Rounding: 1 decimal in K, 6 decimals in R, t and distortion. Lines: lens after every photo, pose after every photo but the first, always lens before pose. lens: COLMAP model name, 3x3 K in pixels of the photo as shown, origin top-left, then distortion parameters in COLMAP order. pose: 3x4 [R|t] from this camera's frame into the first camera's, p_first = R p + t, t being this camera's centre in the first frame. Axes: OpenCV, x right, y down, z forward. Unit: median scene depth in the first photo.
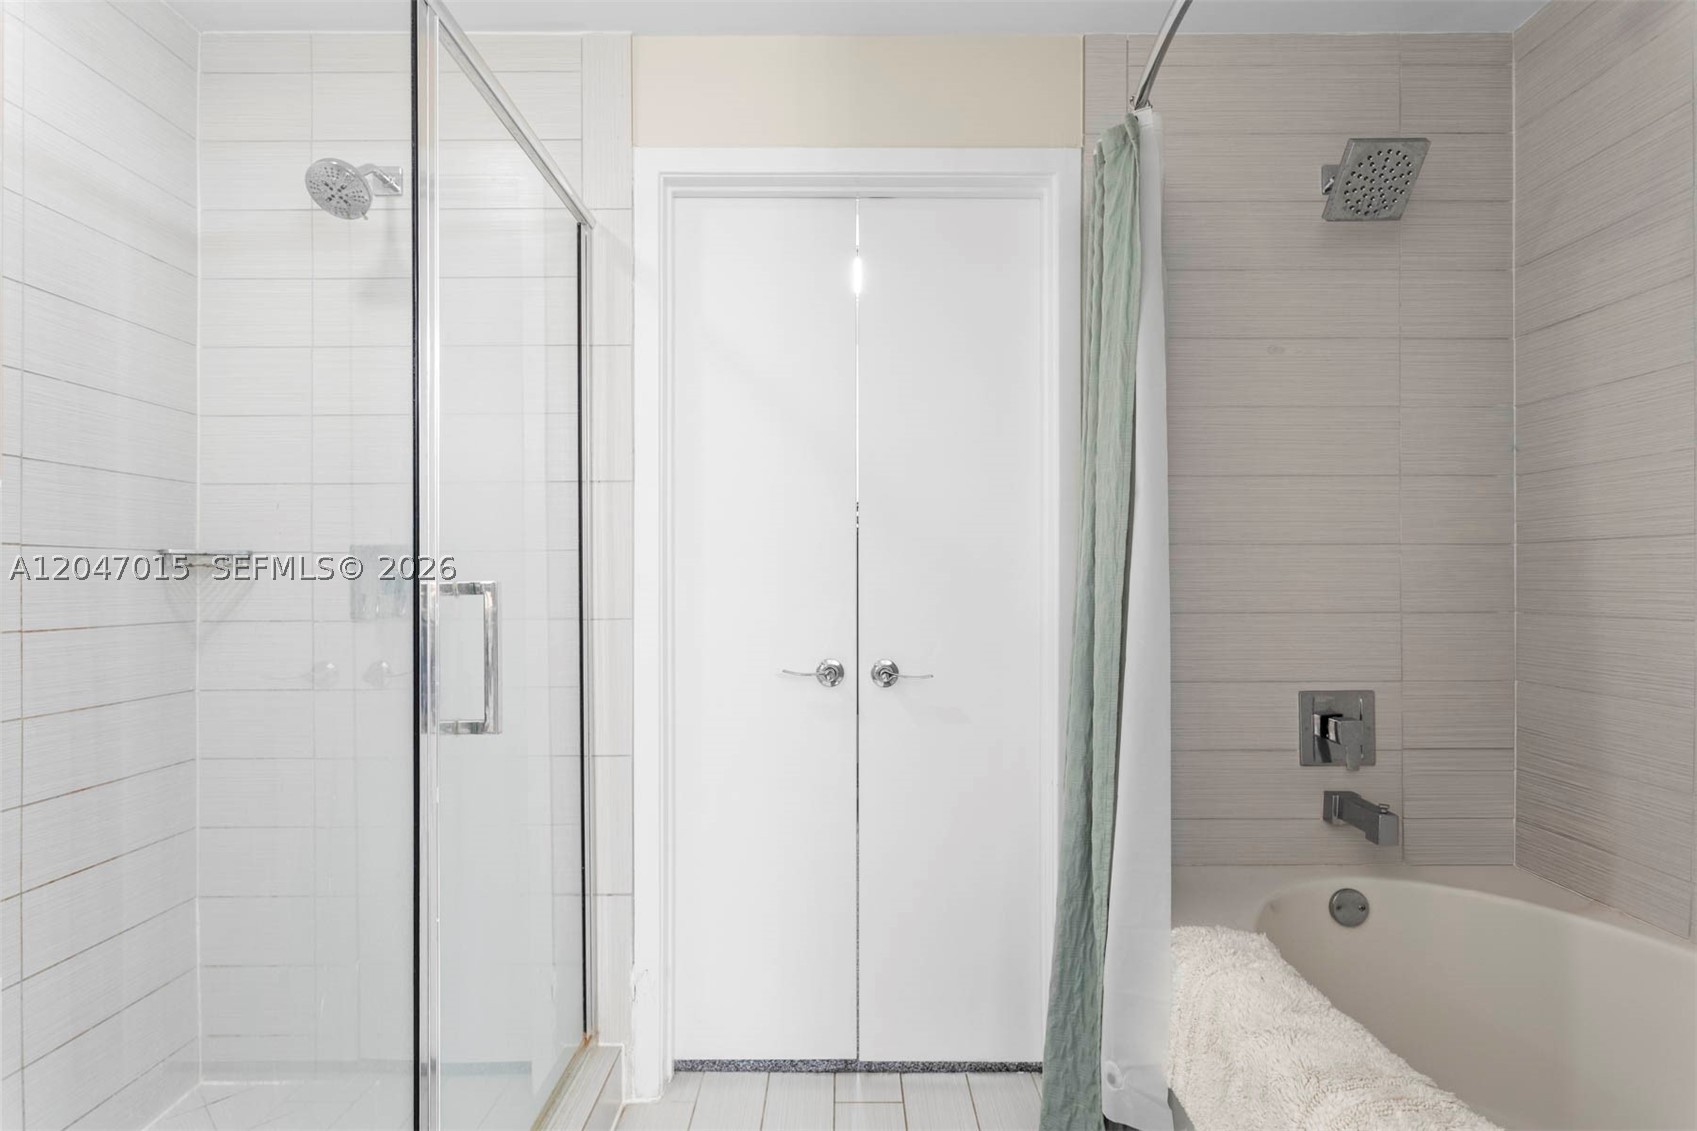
lens RADIAL K [[905.7, 0, 852.0], [0, 905.7, 587.6], [0, 0, 1]] dist [-0.000945, -0.000928]
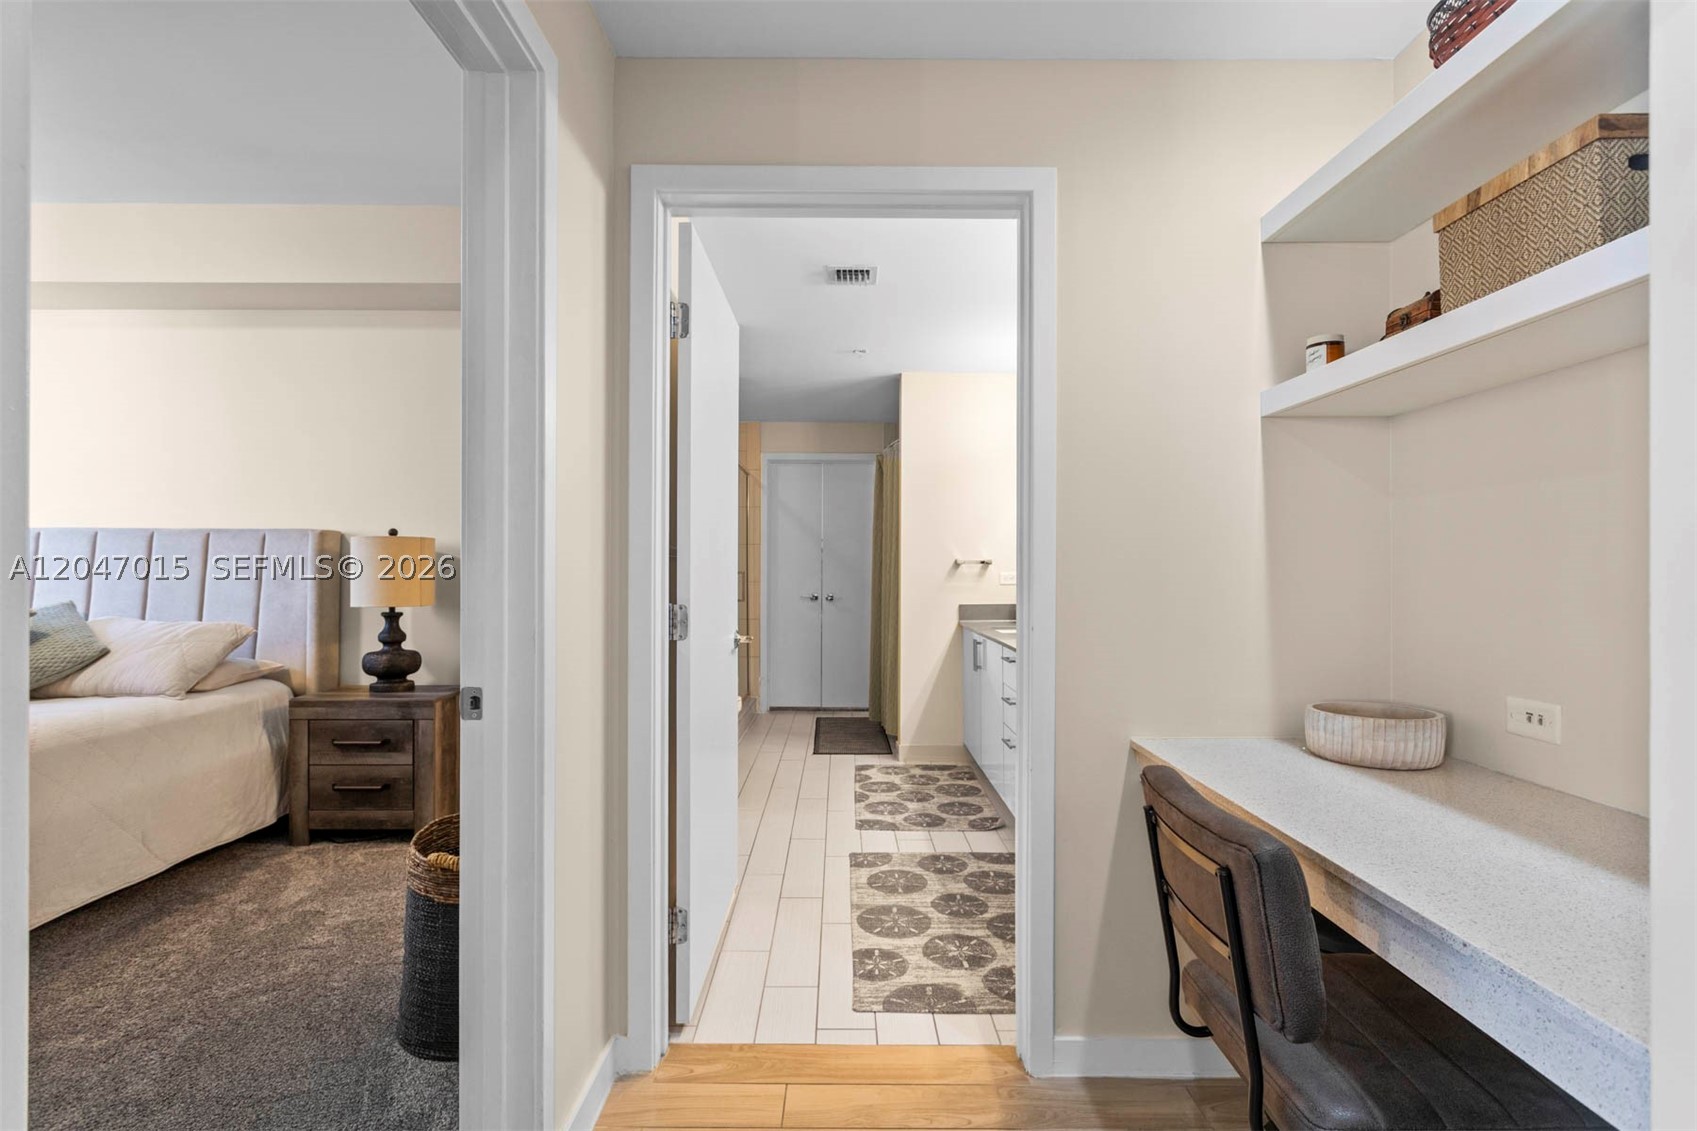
lens RADIAL K [[784.0, 0, 854.2], [0, 784.0, 567.9], [0, 0, 1]] dist [-0.002205, -0.000230]
pose [[0.999946, 0.002895, -0.009933, 0.168728], [-0.003042, 0.999885, -0.014835, 0.022964], [0.009889, 0.014865, 0.999841, -2.133934]]
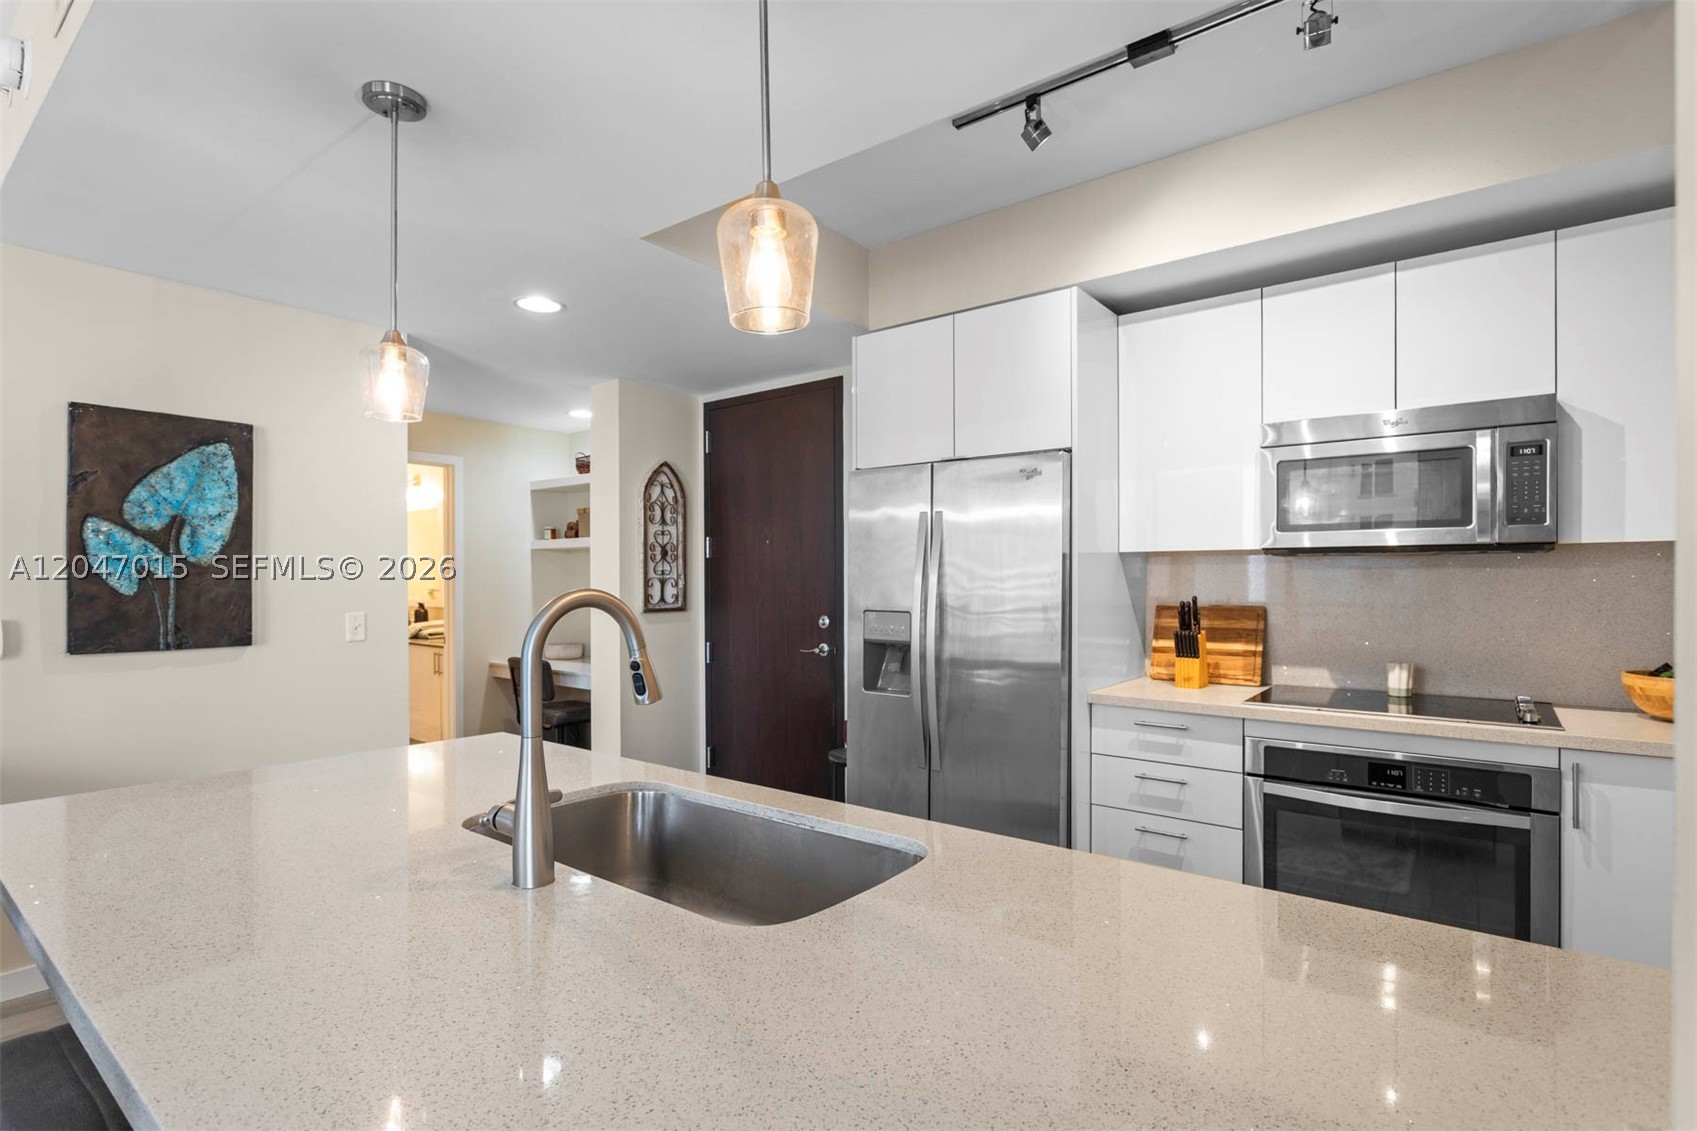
lens RADIAL K [[824.5, 0, 844.9], [0, 824.5, 588.6], [0, 0, 1]] dist [-0.006298, 0.000159]
pose [[0.620555, -0.008619, 0.784115, -0.891871], [0.011107, 0.999936, 0.002201, -0.026890], [-0.784084, 0.007343, 0.620611, -3.781284]]
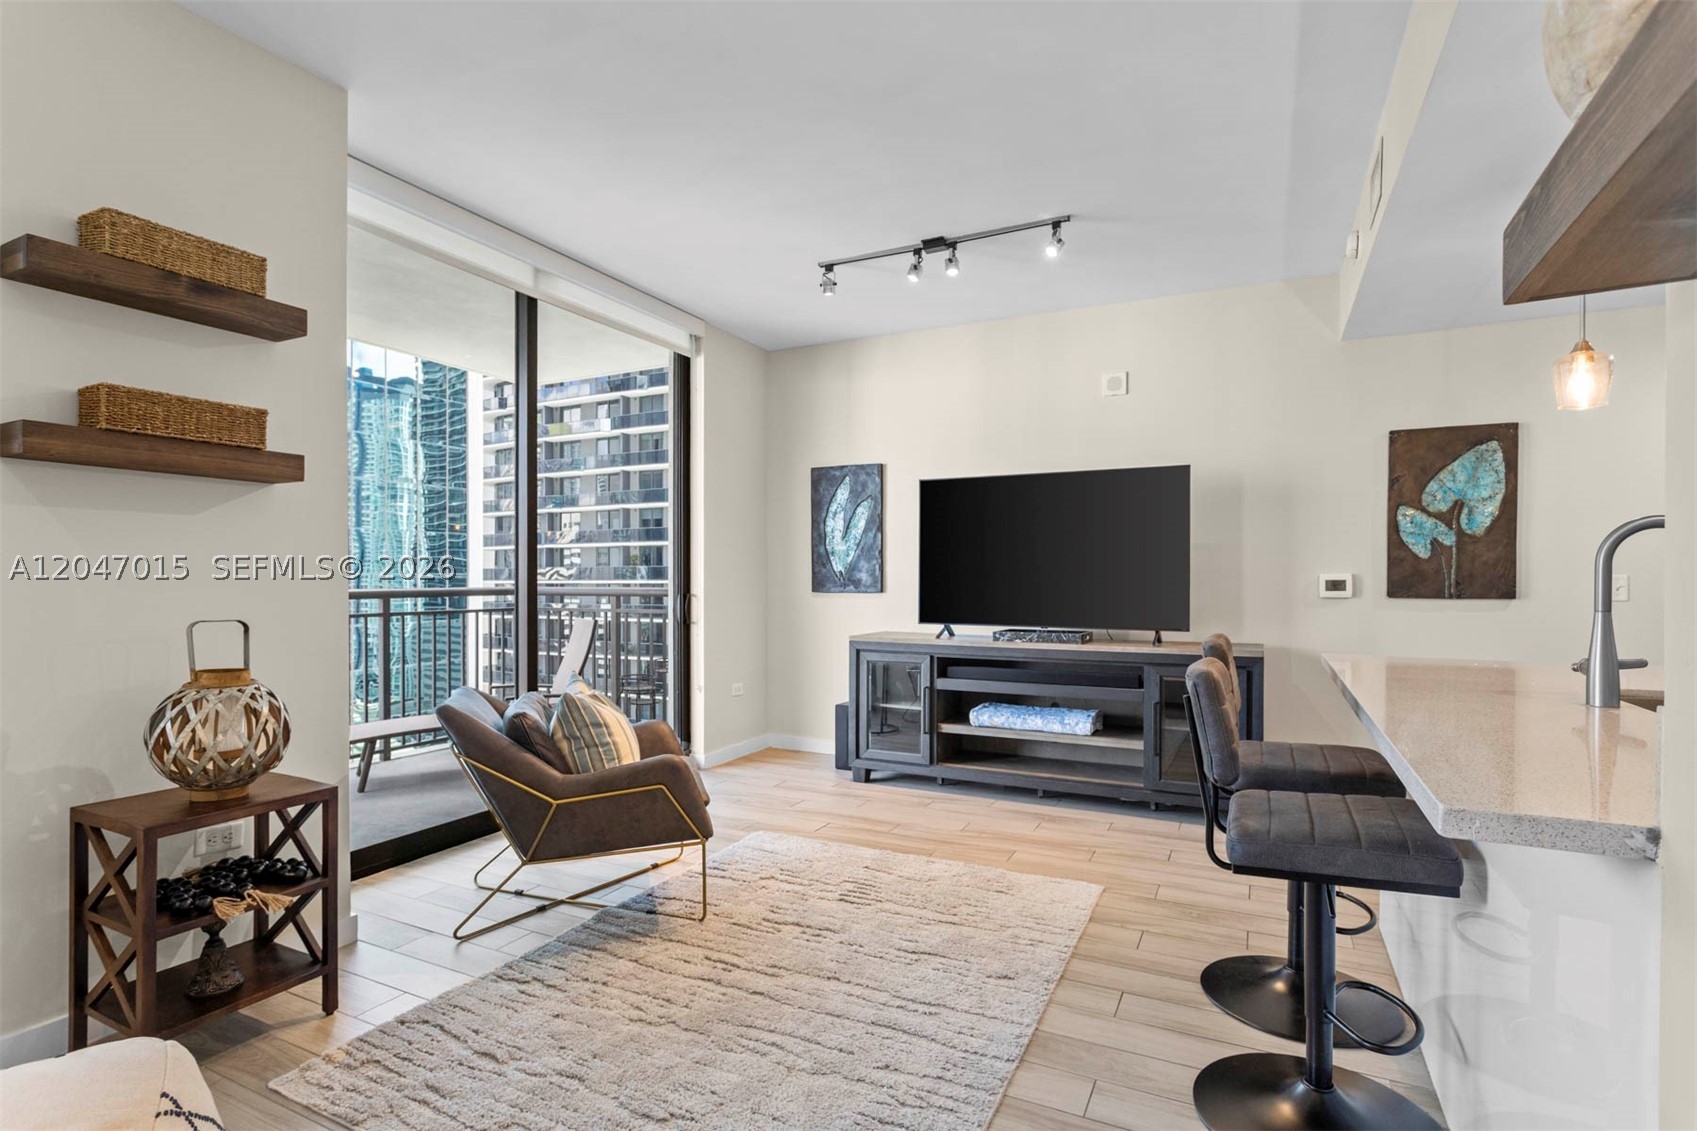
lens RADIAL K [[830.5, 0, 844.1], [0, 830.5, 574.5], [0, 0, 1]] dist [-0.005946, 0.000748]
pose [[0.891298, -0.002130, -0.453413, -0.898756], [-0.004702, 0.999892, -0.013941, 0.044039], [0.453394, 0.014557, 0.891191, -4.365460]]
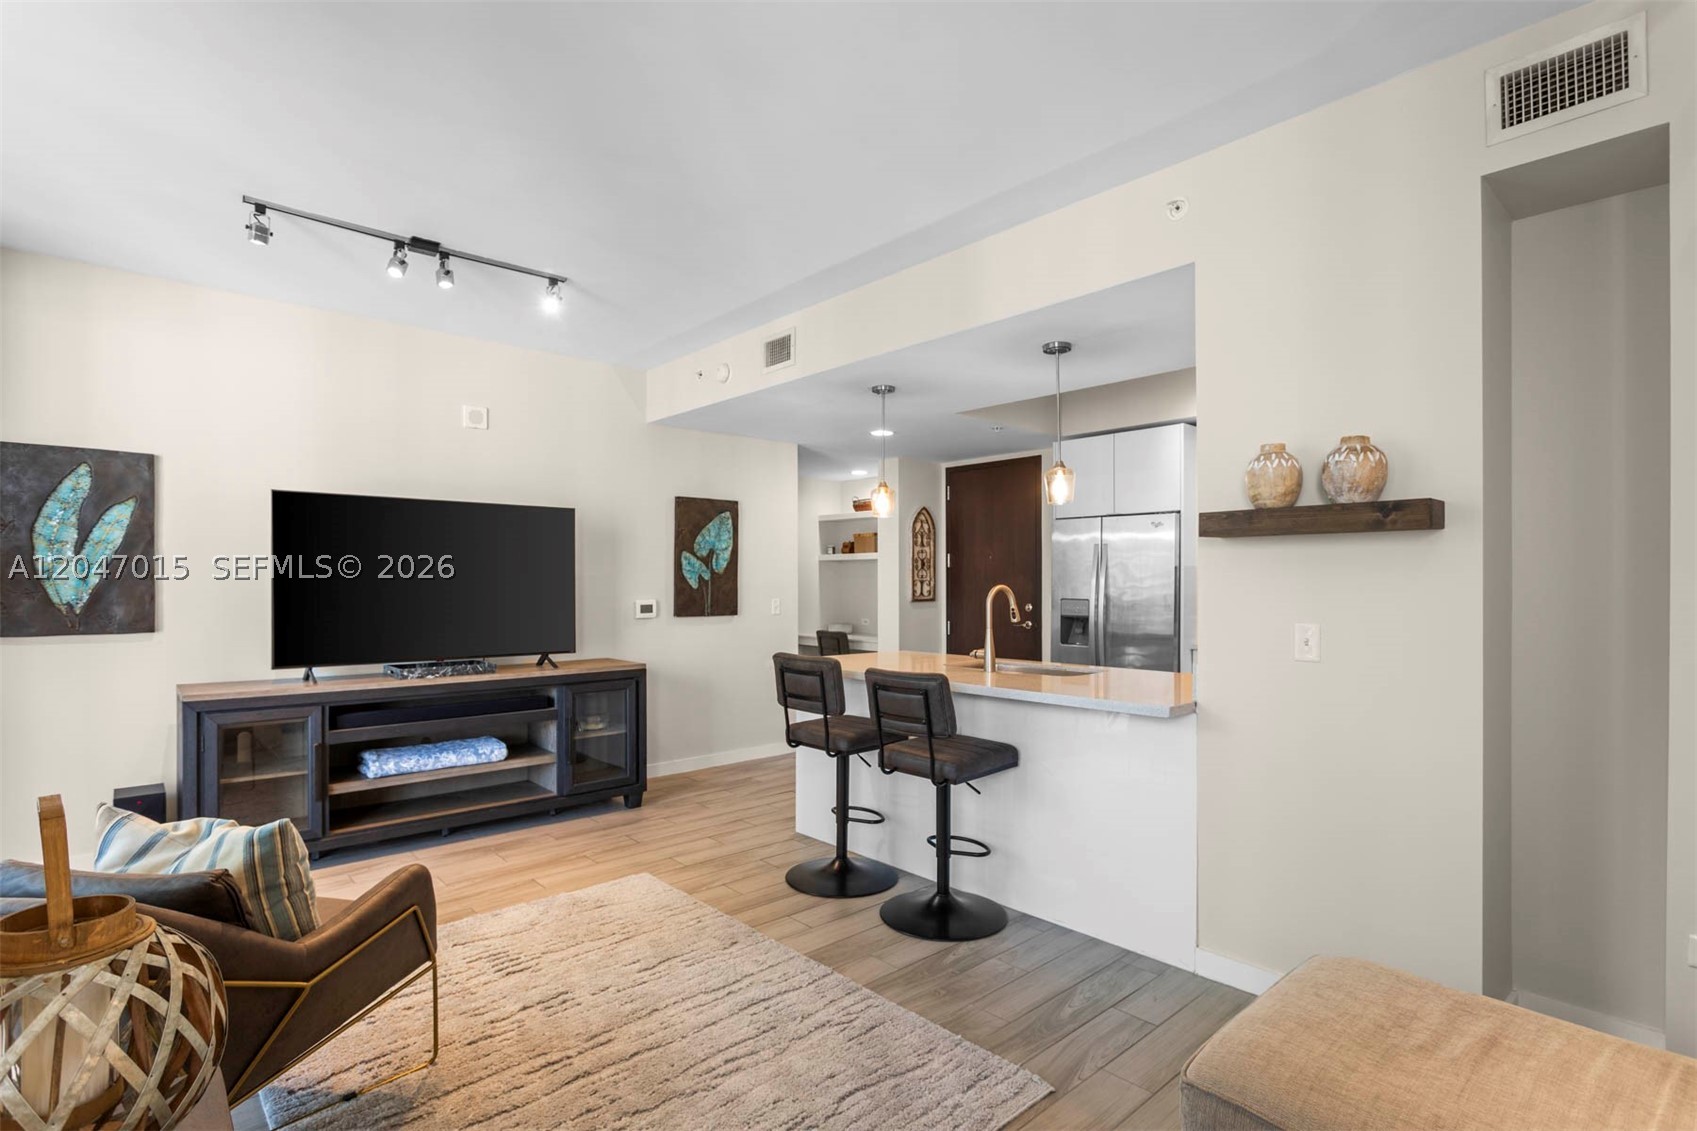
lens RADIAL K [[822.1, 0, 848.3], [0, 822.1, 574.8], [0, 0, 1]] dist [-0.019071, 0.012752]
pose [[0.747851, 0.005445, 0.663845, -2.000786], [0.008364, 0.999810, -0.017623, -0.019495], [-0.663814, 0.018732, 0.747663, -4.422465]]
